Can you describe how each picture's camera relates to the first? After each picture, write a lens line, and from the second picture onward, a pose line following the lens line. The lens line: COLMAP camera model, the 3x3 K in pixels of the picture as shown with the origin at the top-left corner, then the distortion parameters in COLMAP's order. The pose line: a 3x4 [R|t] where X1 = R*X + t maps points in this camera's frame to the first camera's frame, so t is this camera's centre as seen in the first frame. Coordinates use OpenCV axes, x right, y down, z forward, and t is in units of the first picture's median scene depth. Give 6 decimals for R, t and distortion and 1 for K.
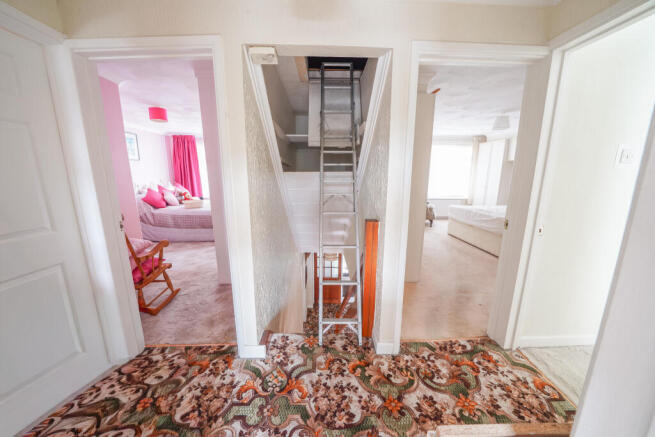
lens RADIAL K [[226.7, 0, 323.4], [0, 226.7, 220.3], [0, 0, 1]] dist [-0.013882, 0.000060]
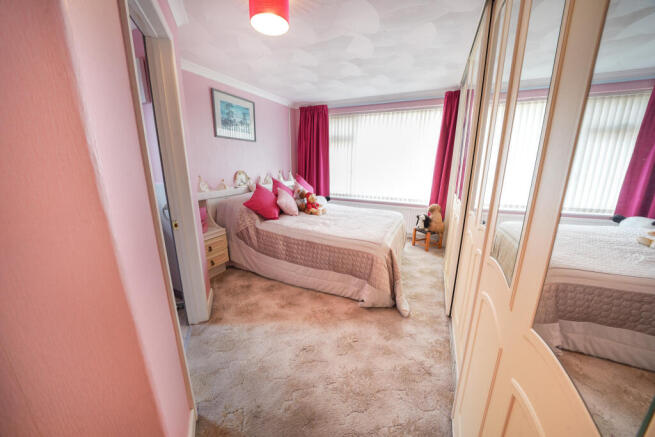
lens RADIAL K [[226.7, 0, 328.7], [0, 226.7, 216.9], [0, 0, 1]] dist [-0.013882, 0.000060]
pose [[0.900006, 0.112084, -0.421219, -0.304151], [-0.100679, 0.993697, 0.049300, -0.094969], [0.424090, -0.001962, 0.905618, 0.476132]]
